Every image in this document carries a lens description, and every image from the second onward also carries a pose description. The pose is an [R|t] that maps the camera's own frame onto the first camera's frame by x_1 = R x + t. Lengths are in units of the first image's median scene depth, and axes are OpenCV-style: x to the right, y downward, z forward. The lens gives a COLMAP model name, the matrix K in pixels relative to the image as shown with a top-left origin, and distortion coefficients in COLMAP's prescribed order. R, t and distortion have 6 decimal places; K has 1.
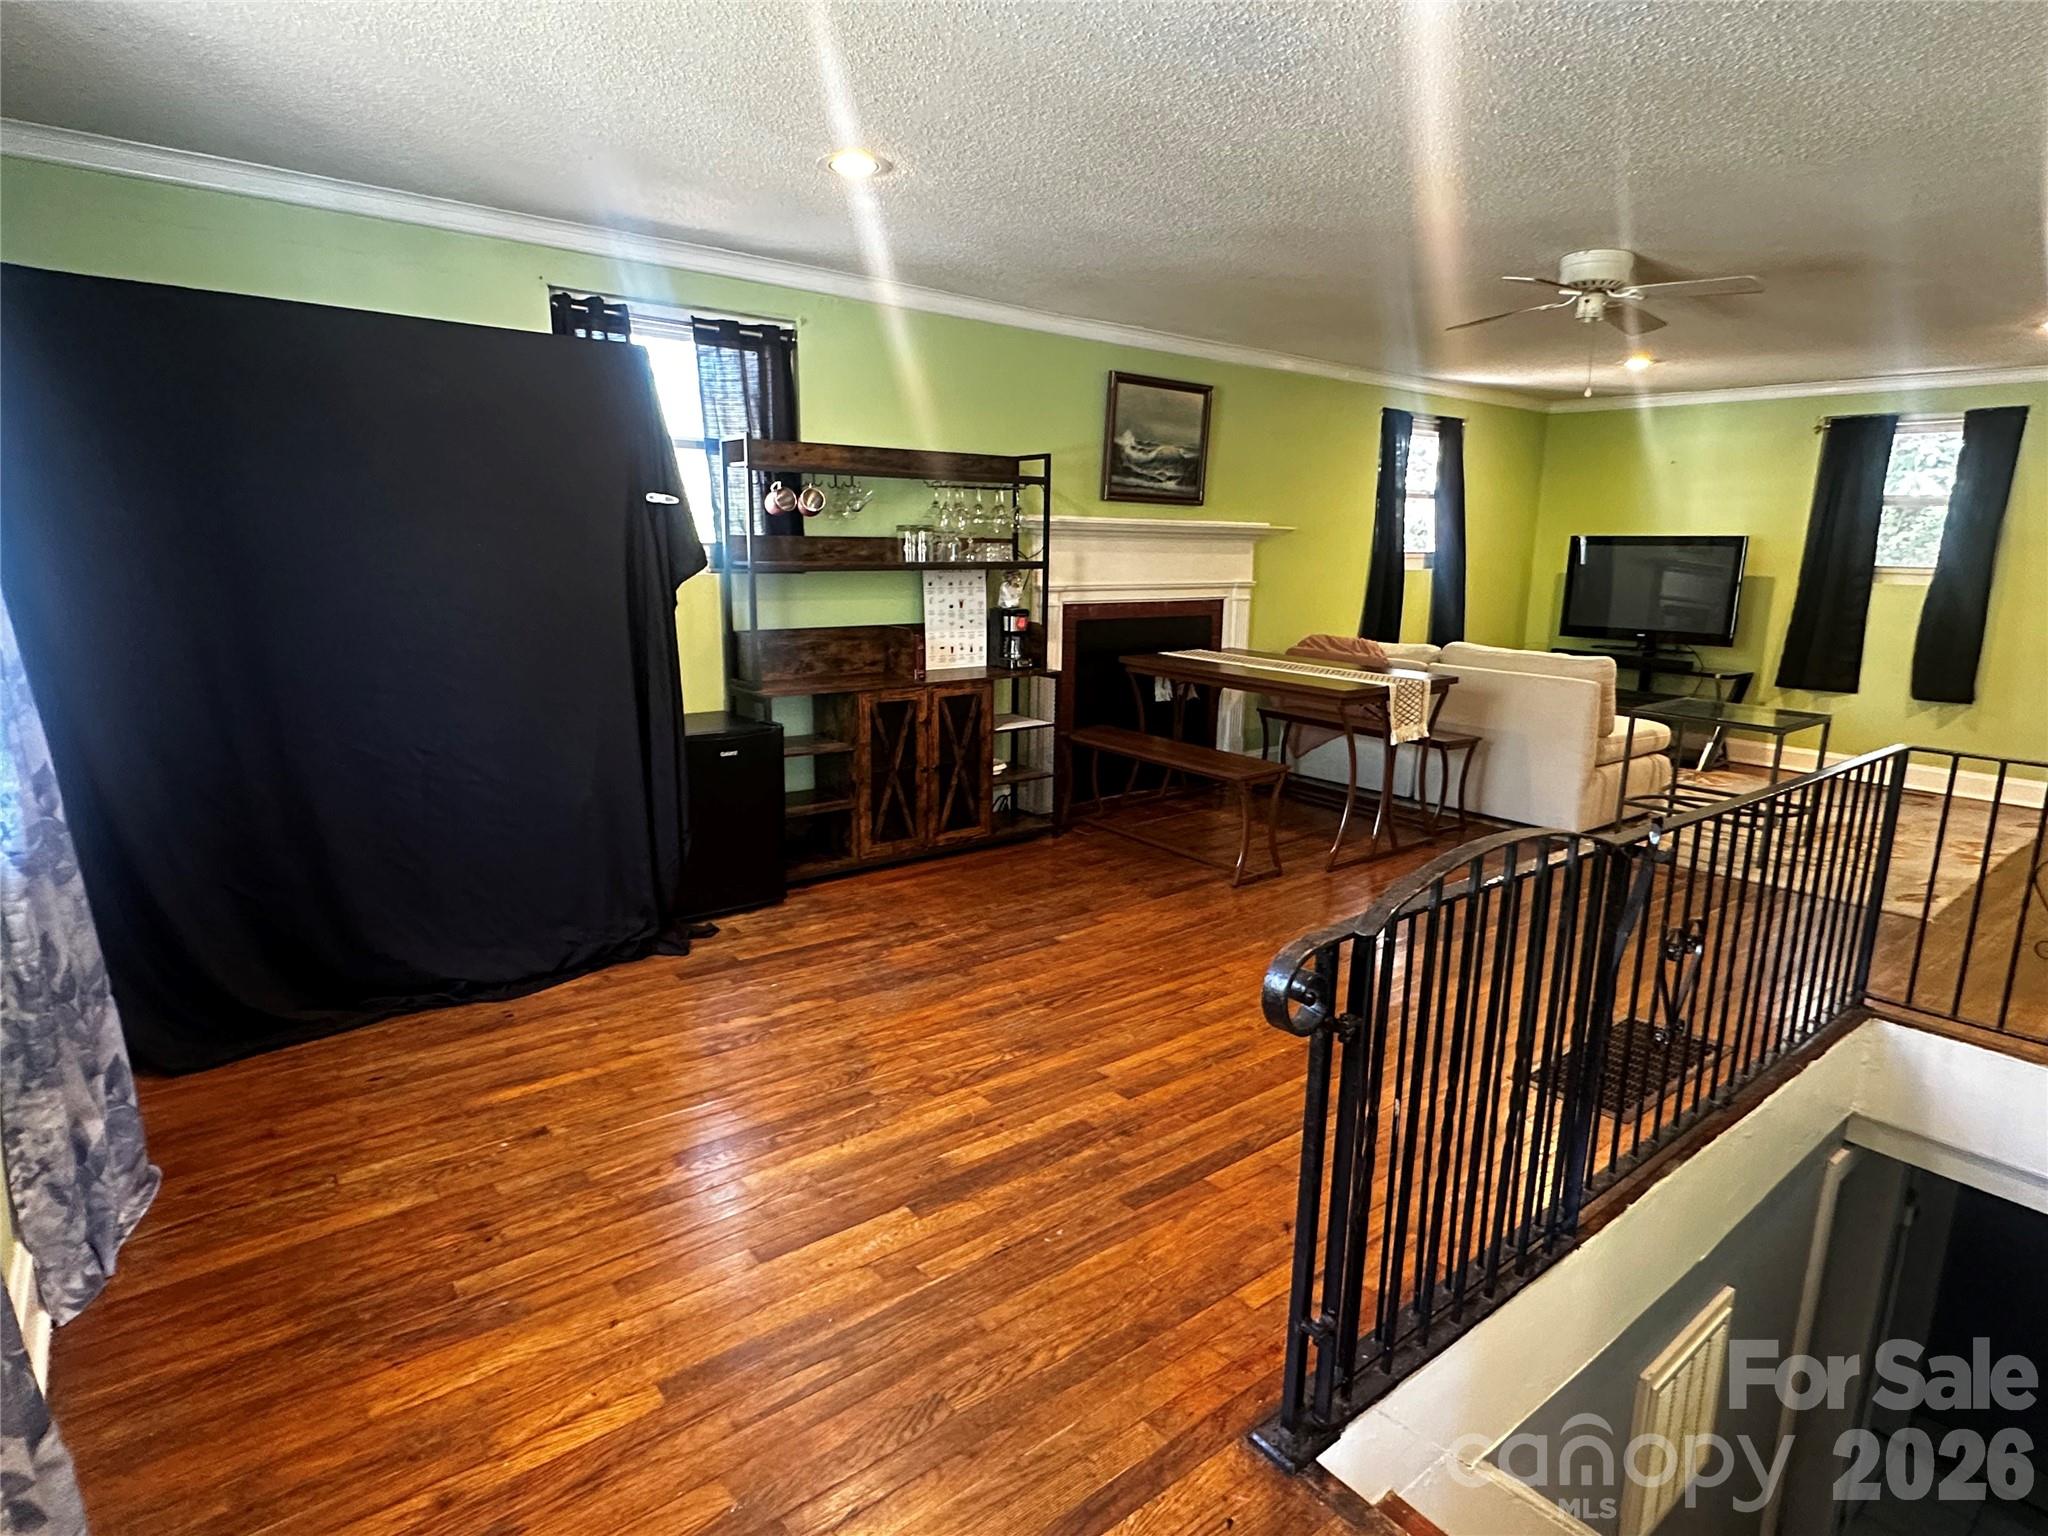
lens RADIAL K [[1106.5, 0, 1021.2], [0, 1106.5, 769.6], [0, 0, 1]] dist [-0.005419, 0.000510]
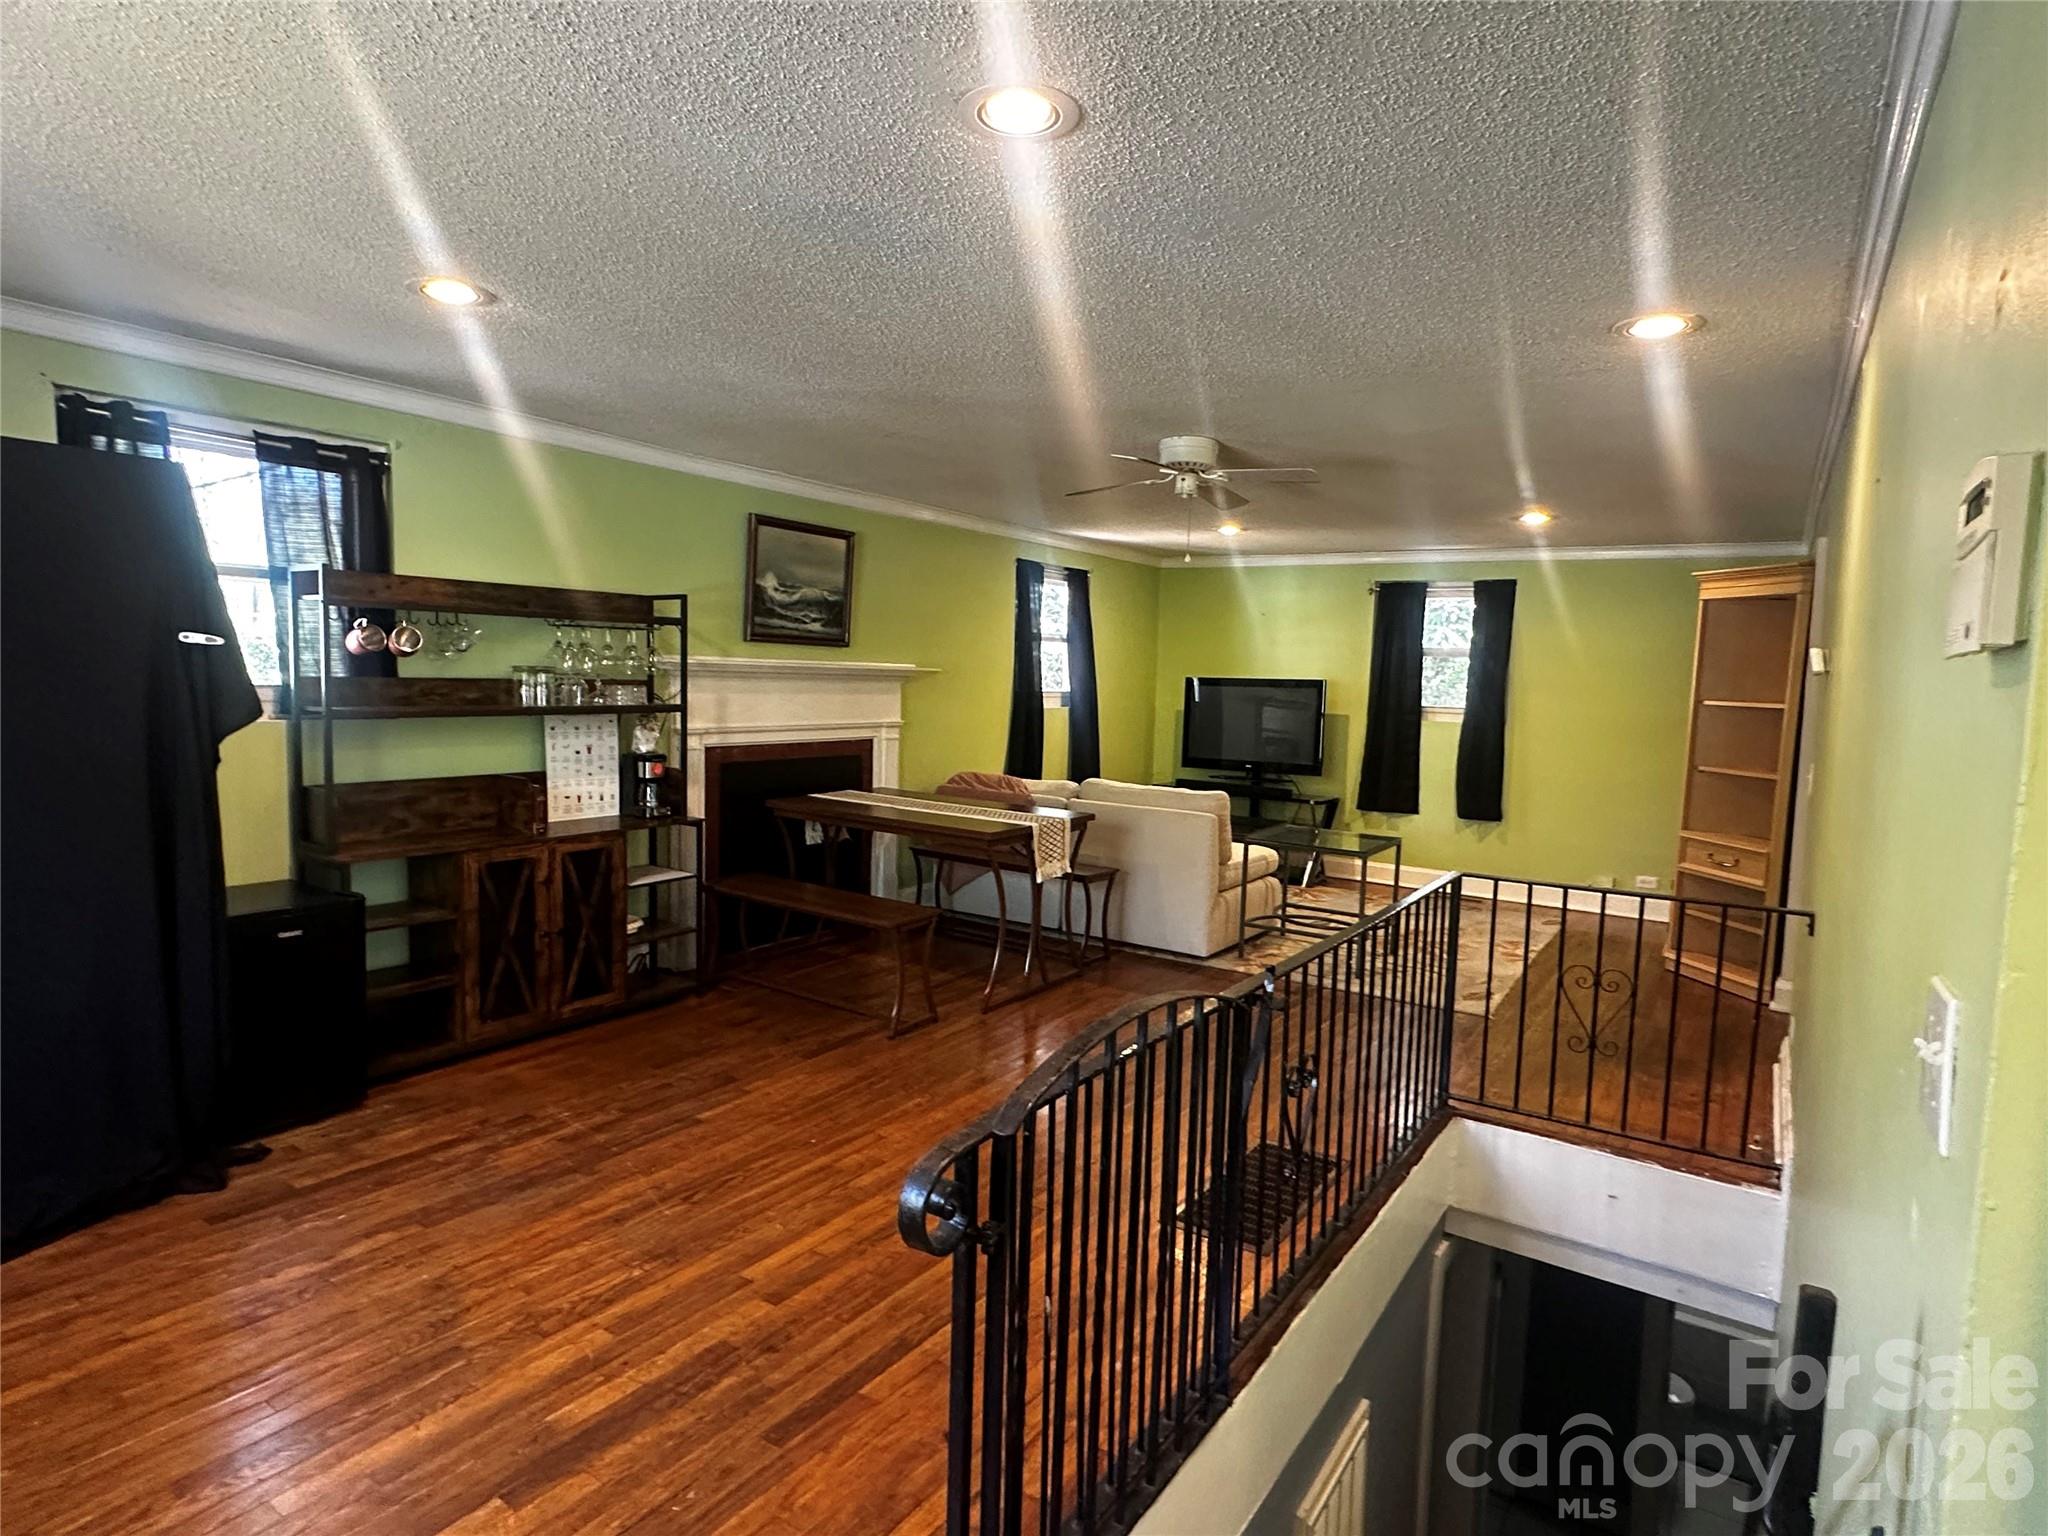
lens RADIAL K [[1106.5, 0, 1022.0], [0, 1106.5, 767.1], [0, 0, 1]] dist [-0.005419, 0.000510]
pose [[0.953853, -0.014594, 0.299921, 0.016656], [0.048813, 0.993068, -0.106923, -0.022393], [-0.296281, 0.116629, 0.947953, 0.020731]]
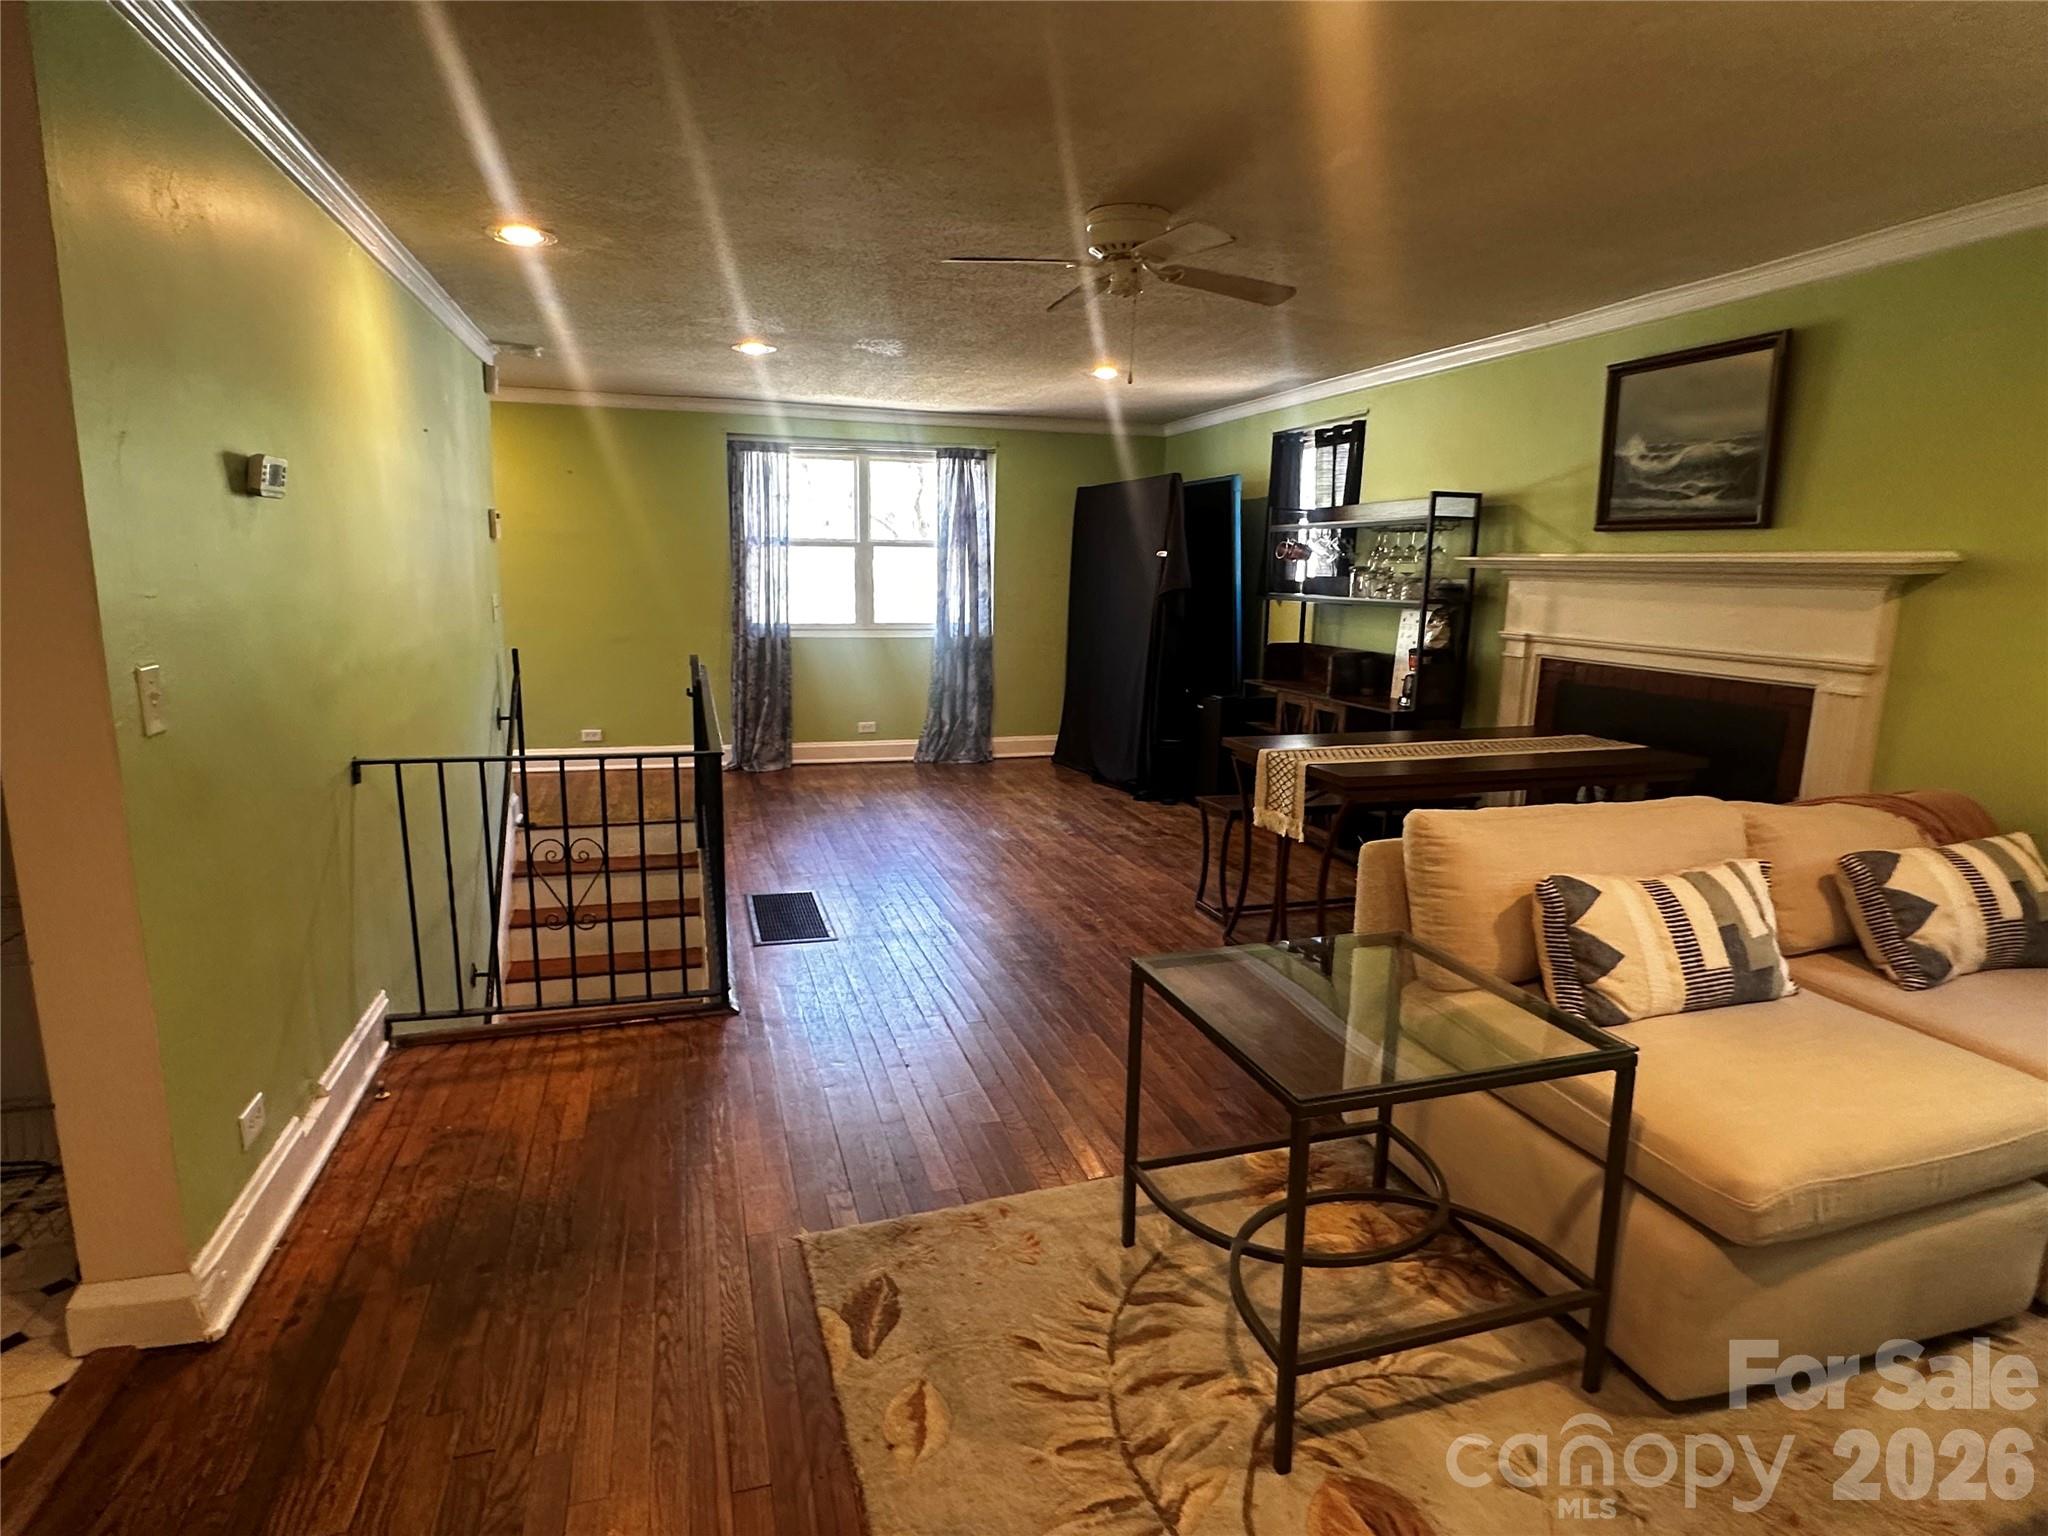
lens RADIAL K [[1106.5, 0, 1018.9], [0, 1106.5, 775.5], [0, 0, 1]] dist [-0.005419, 0.000510]
pose [[-0.367583, 0.150138, -0.917791, 1.291069], [-0.213411, 0.946929, 0.240377, -0.242687], [0.905173, 0.284226, -0.316034, 1.241958]]
